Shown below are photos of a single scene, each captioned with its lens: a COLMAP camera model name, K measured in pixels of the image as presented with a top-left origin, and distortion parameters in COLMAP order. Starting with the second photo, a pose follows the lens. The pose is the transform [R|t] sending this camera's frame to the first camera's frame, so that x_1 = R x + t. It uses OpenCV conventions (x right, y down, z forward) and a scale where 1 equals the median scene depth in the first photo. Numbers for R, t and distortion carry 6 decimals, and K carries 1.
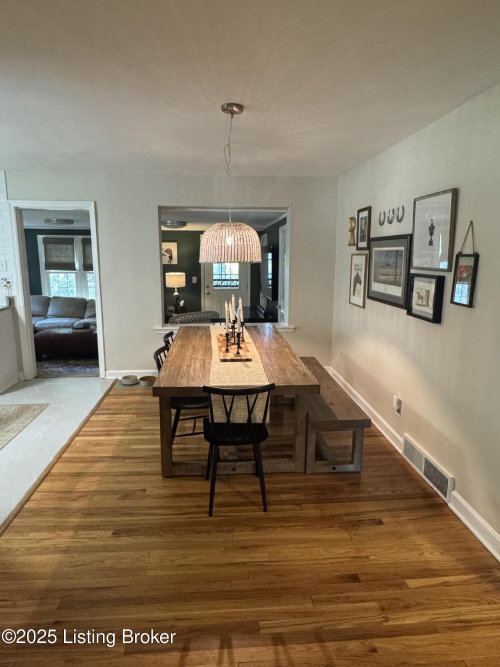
lens RADIAL K [[408.6, 0, 250.0], [0, 408.6, 333.5], [0, 0, 1]] dist [-0.002340, -0.000023]
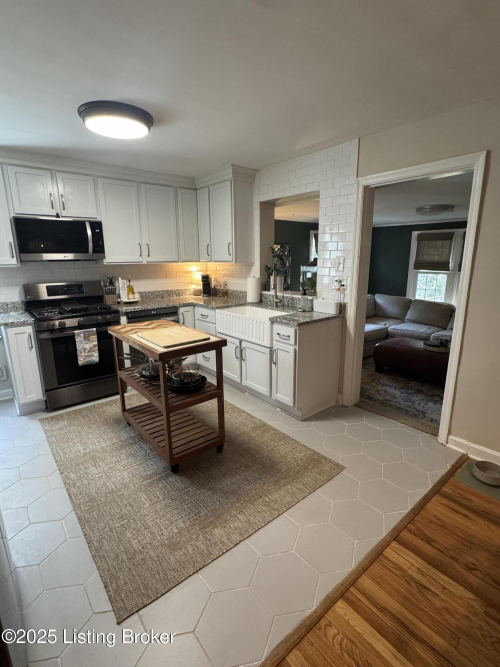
lens RADIAL K [[332.2, 0, 250.0], [0, 332.2, 333.5], [0, 0, 1]] dist [-0.000464, -0.001442]
pose [[0.574083, 0.174088, -0.800076, -0.145172], [-0.142543, 0.983464, 0.111712, -0.073196], [0.806294, 0.049914, 0.589405, 0.437084]]
